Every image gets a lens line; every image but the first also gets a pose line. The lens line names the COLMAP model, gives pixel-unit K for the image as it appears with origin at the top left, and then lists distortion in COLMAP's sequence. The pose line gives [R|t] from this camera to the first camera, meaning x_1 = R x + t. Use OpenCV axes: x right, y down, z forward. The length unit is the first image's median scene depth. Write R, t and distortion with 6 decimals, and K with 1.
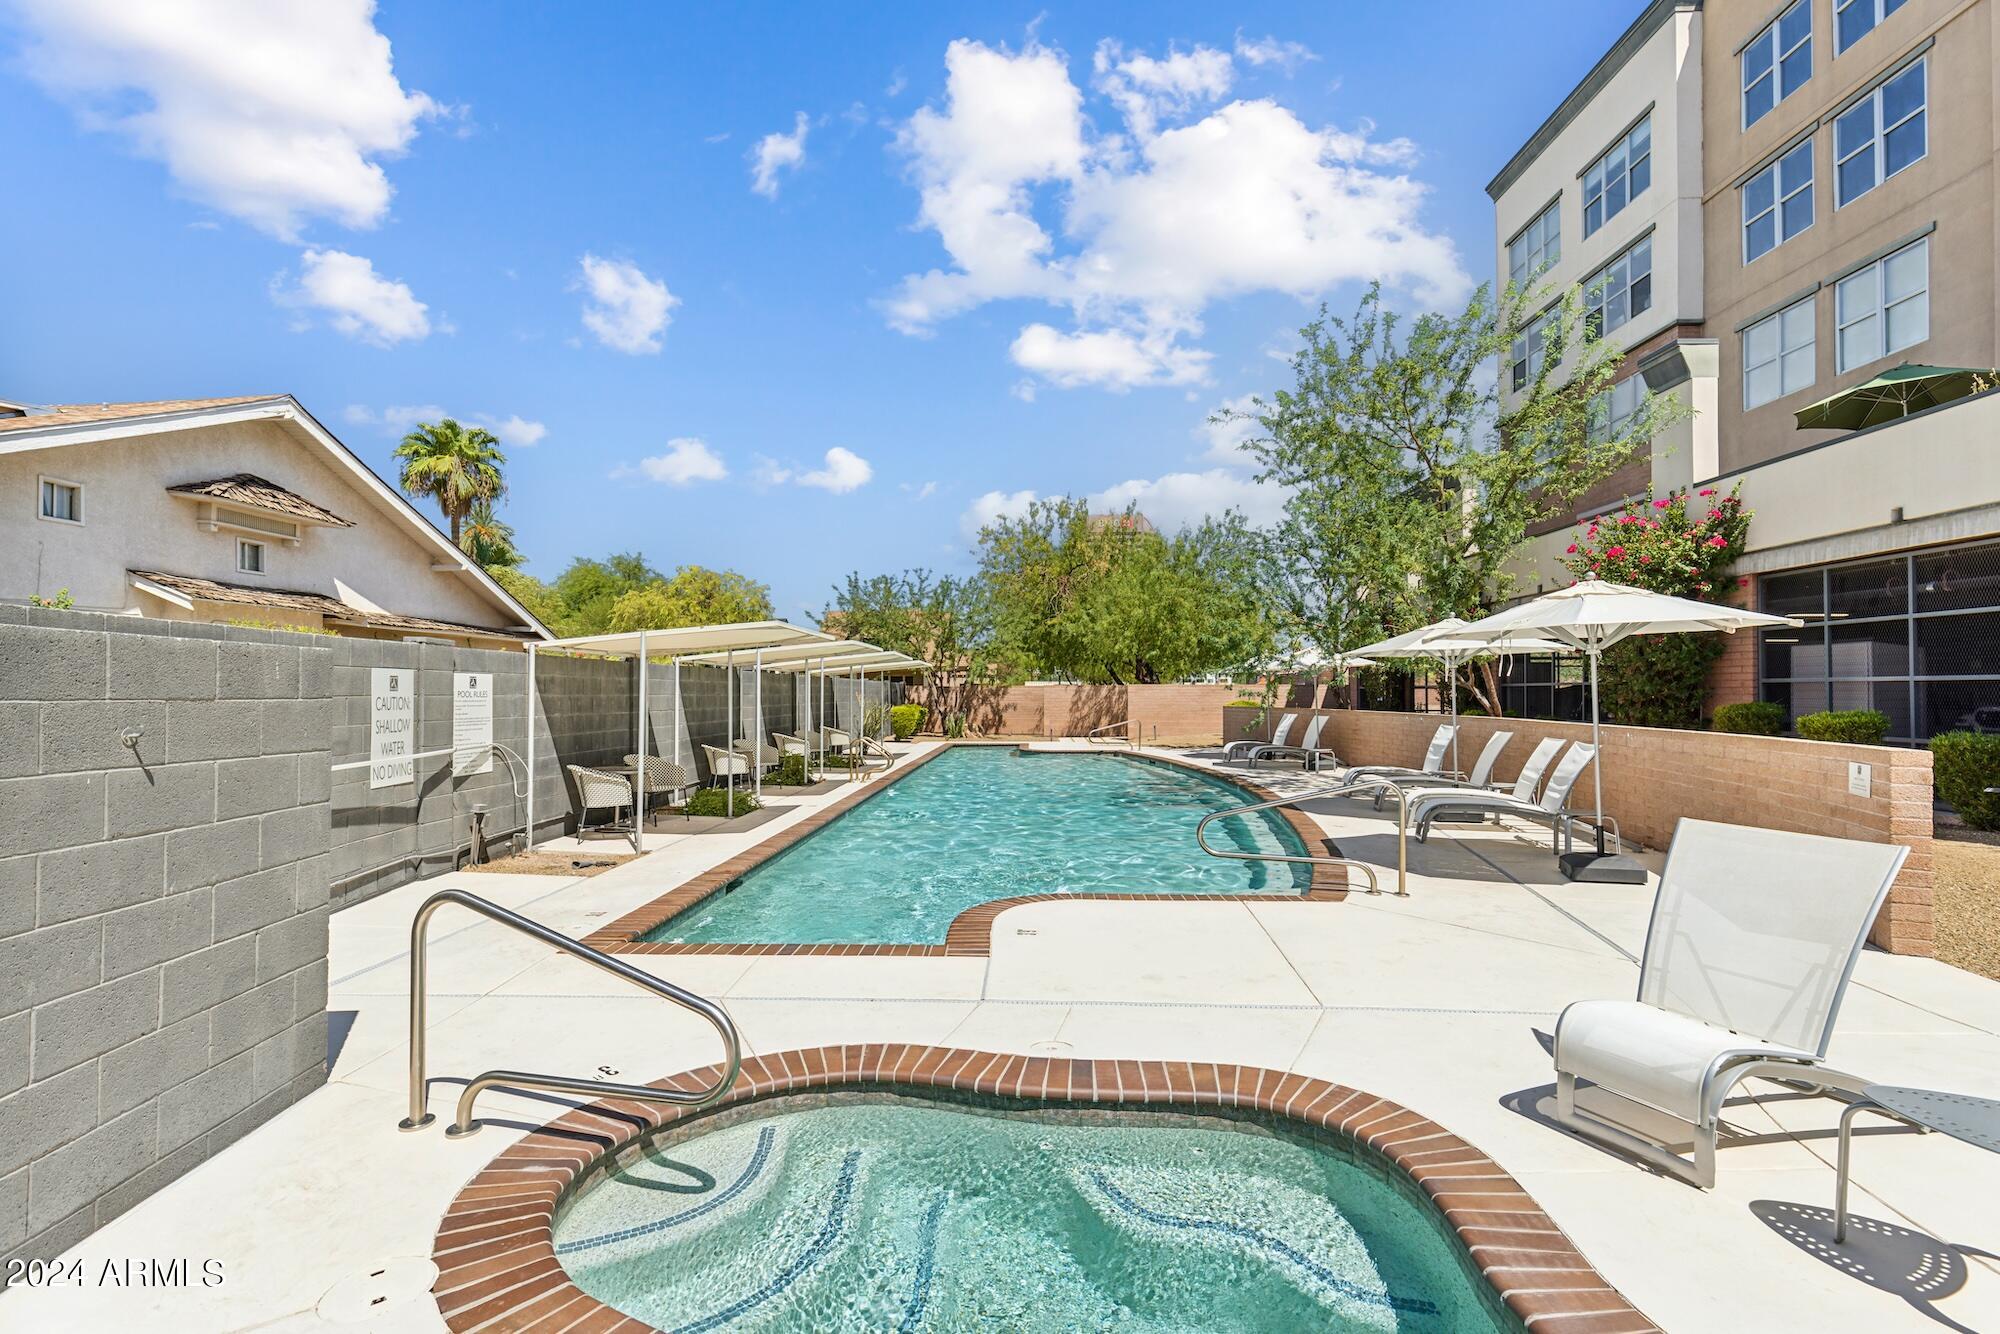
lens RADIAL K [[921.1, 0, 1012.1], [0, 921.1, 678.4], [0, 0, 1]] dist [0.009651, -0.000708]
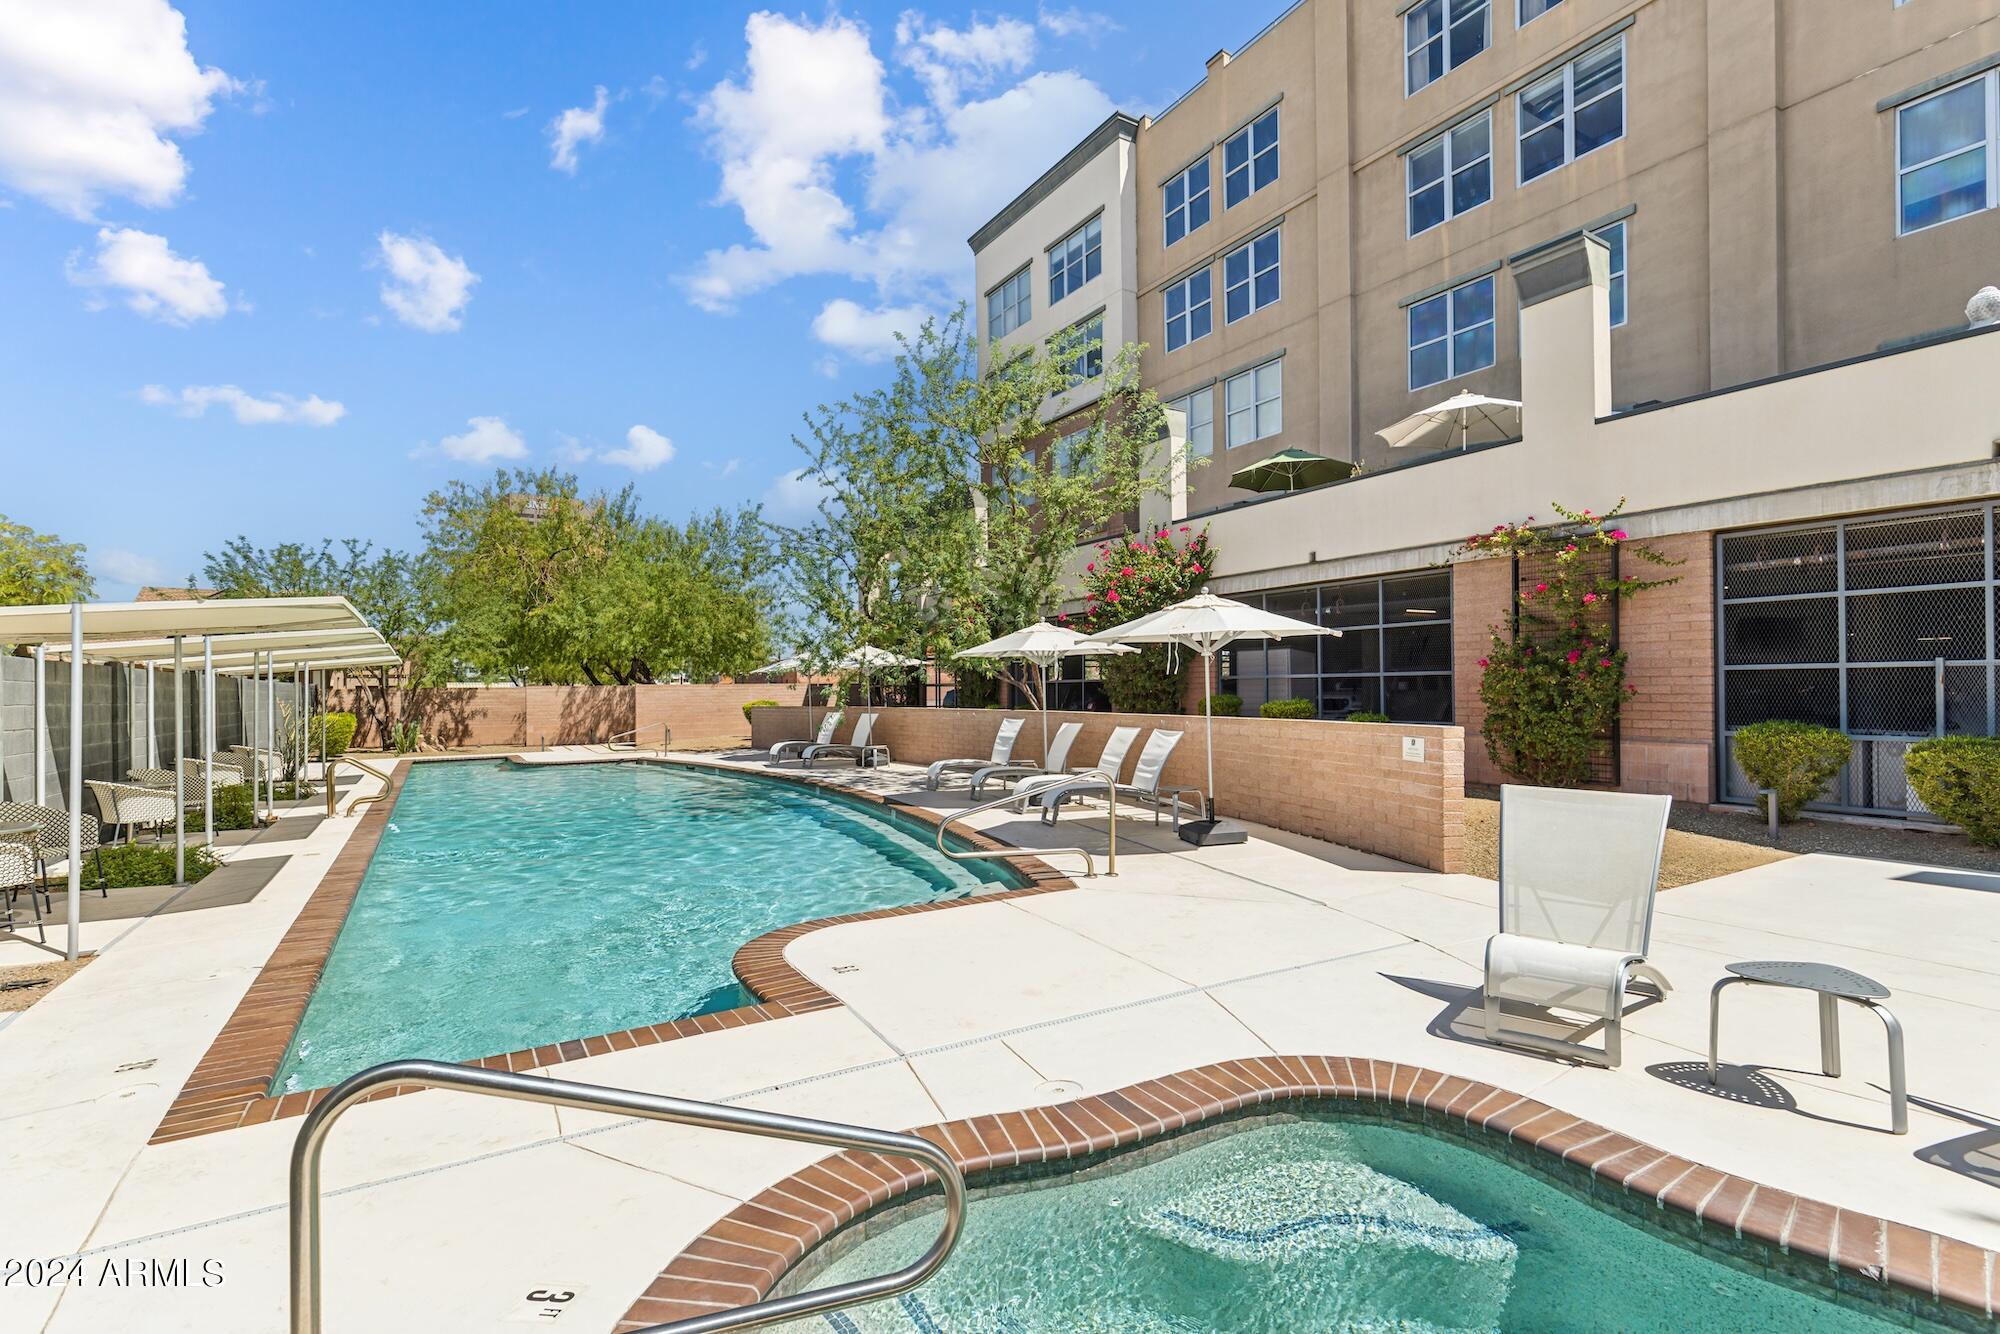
lens RADIAL K [[921.1, 0, 1012.1], [0, 921.1, 678.4], [0, 0, 1]] dist [0.009651, -0.000708]
pose [[0.838743, -0.004066, 0.544512, -0.109400], [0.003549, 0.999992, 0.002001, -0.000133], [-0.544515, 0.000254, 0.838751, 0.062006]]
